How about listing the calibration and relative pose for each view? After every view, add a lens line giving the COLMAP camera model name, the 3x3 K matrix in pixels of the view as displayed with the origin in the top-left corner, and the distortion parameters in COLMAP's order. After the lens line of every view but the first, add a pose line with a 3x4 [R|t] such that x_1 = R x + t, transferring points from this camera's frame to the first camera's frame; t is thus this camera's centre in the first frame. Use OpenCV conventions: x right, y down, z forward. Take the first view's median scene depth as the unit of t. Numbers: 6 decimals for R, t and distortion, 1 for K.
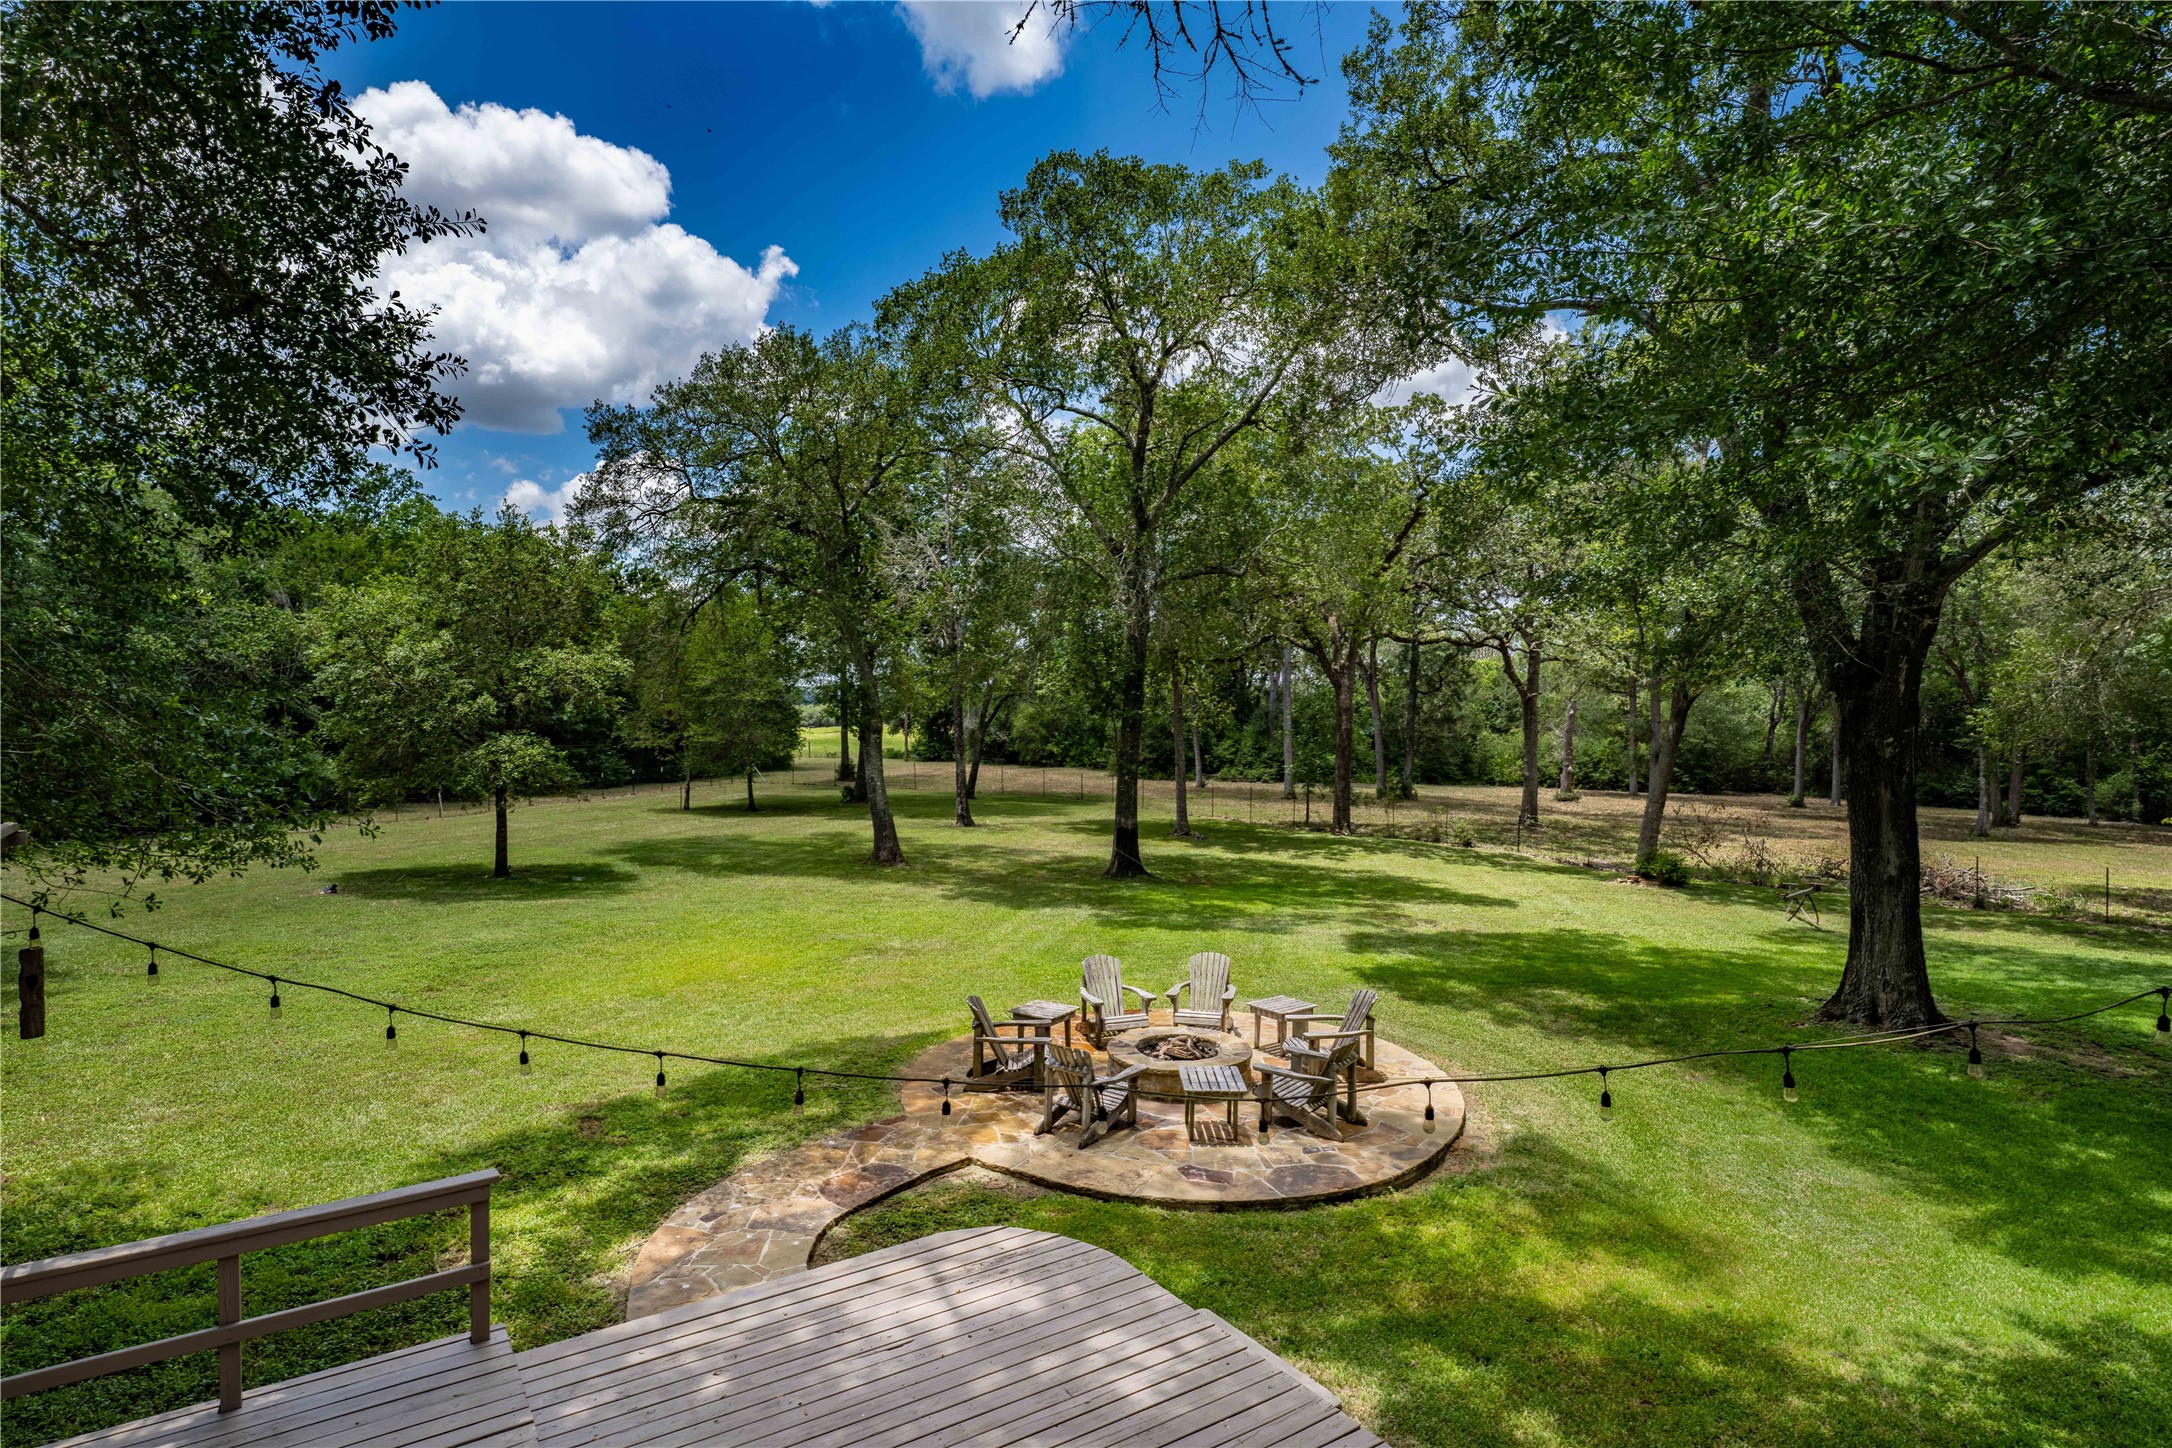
lens RADIAL K [[1139.0, 0, 1086.0], [0, 1139.0, 724.0], [0, 0, 1]] dist [0.002242, 0.000486]
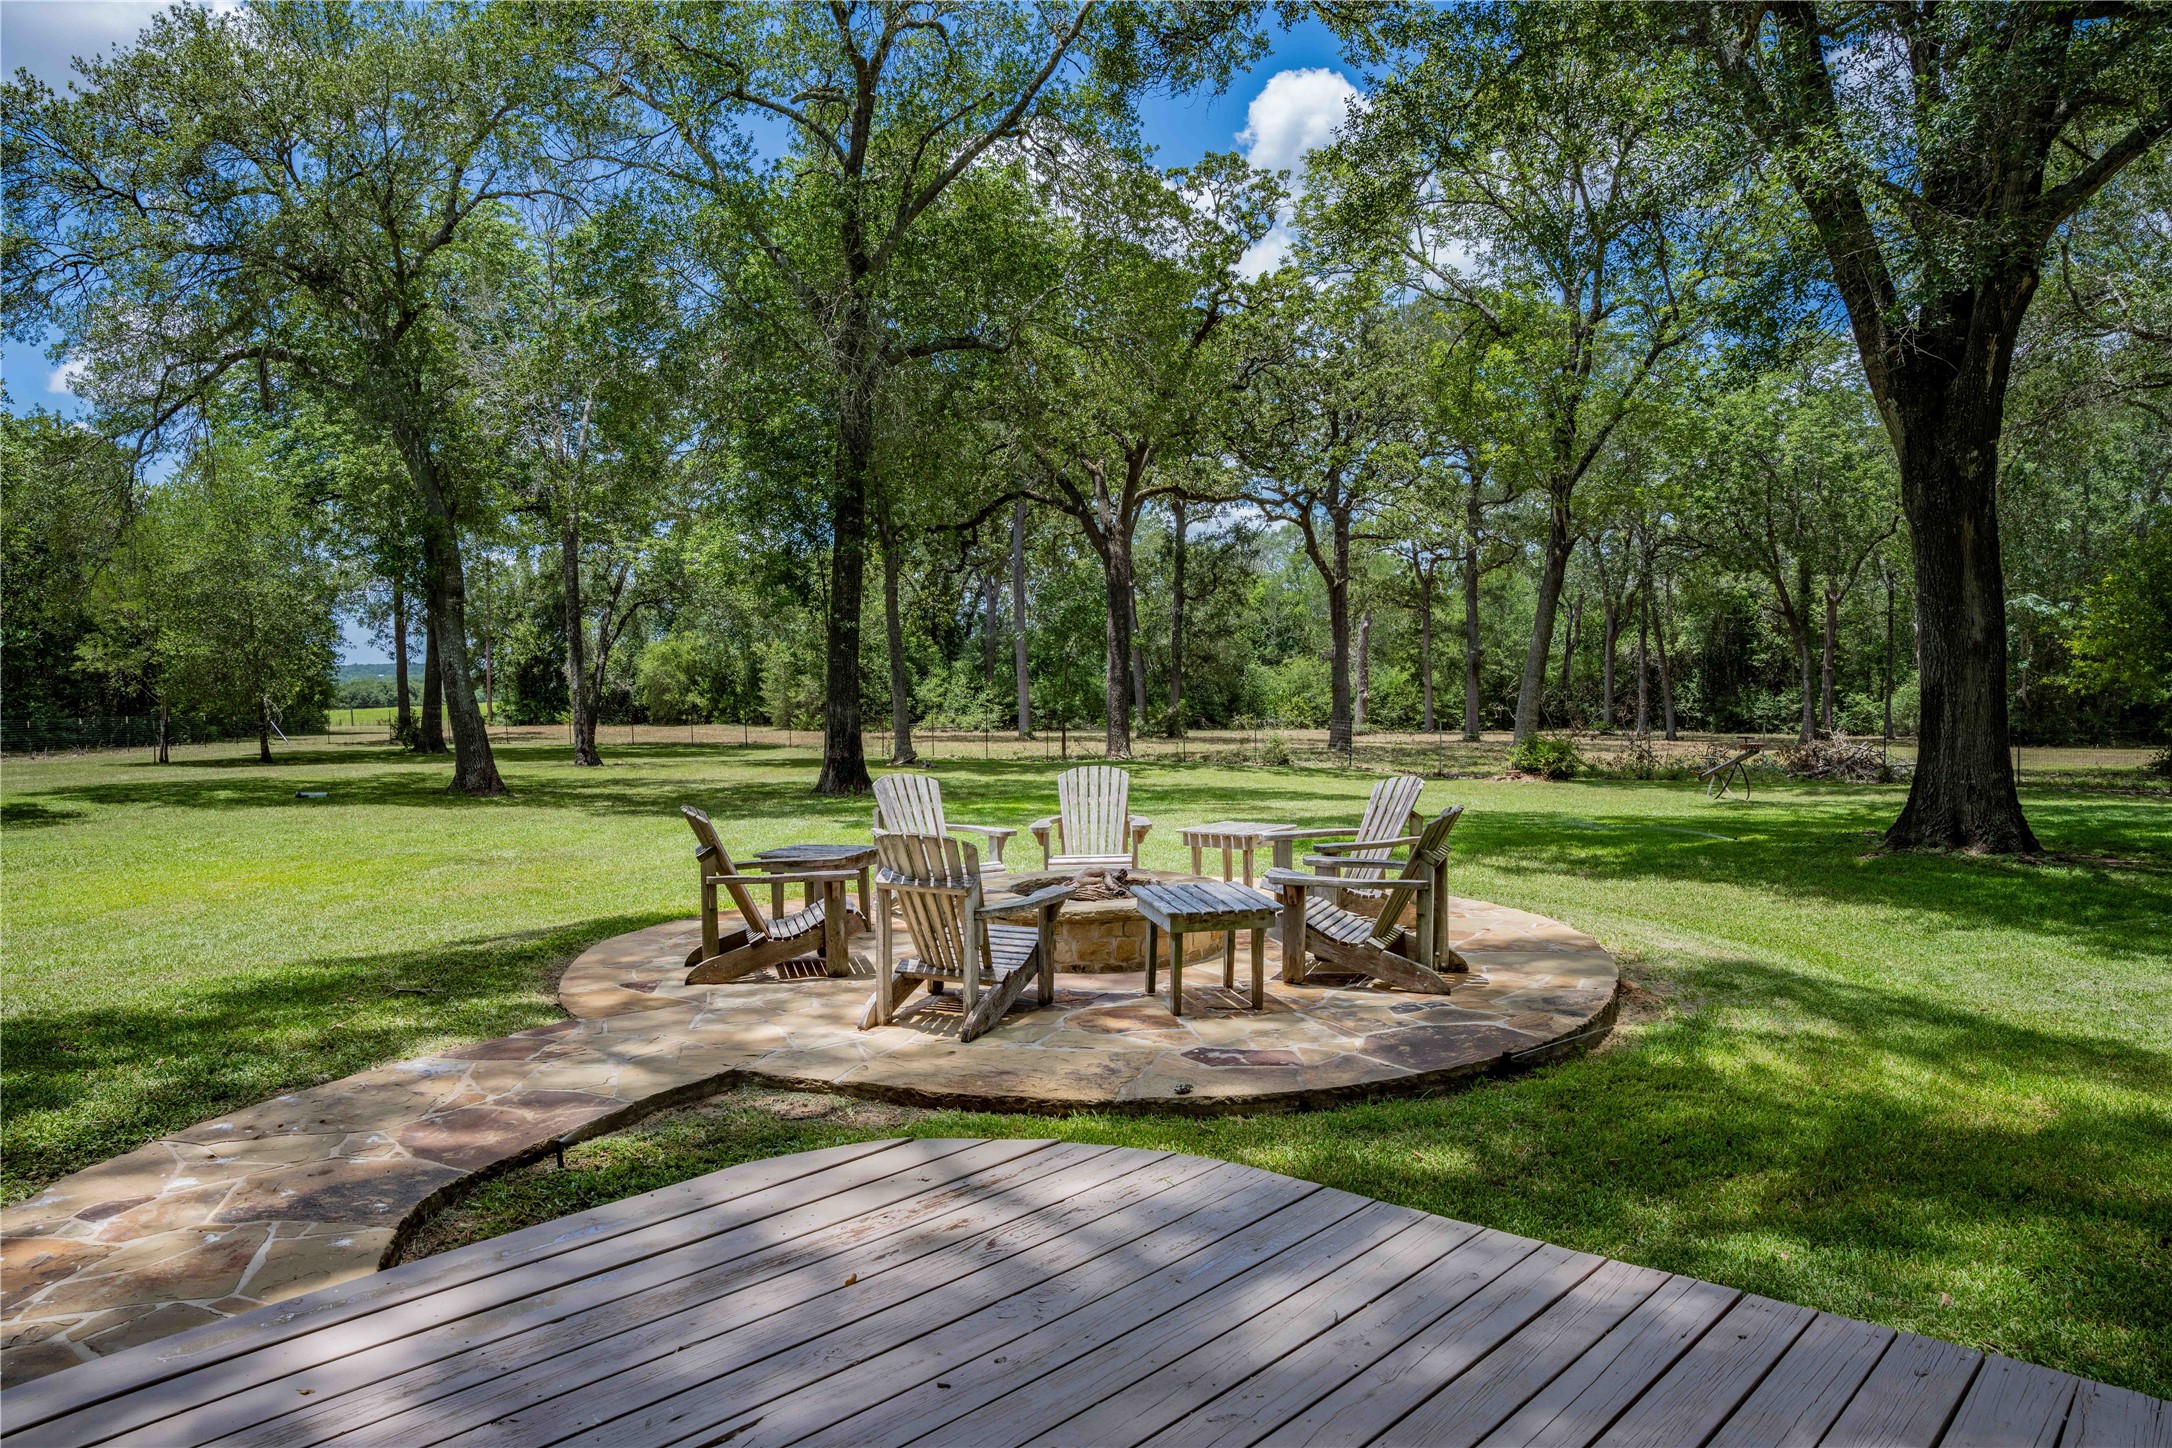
lens RADIAL K [[1492.9, 0, 1086.0], [0, 1492.9, 724.0], [0, 0, 1]] dist [-0.179583, 0.131124]
pose [[0.972375, -0.033113, 0.231064, -0.020845], [0.025691, 0.999055, 0.035056, 0.048332], [-0.232007, -0.028151, 0.972307, 0.085921]]
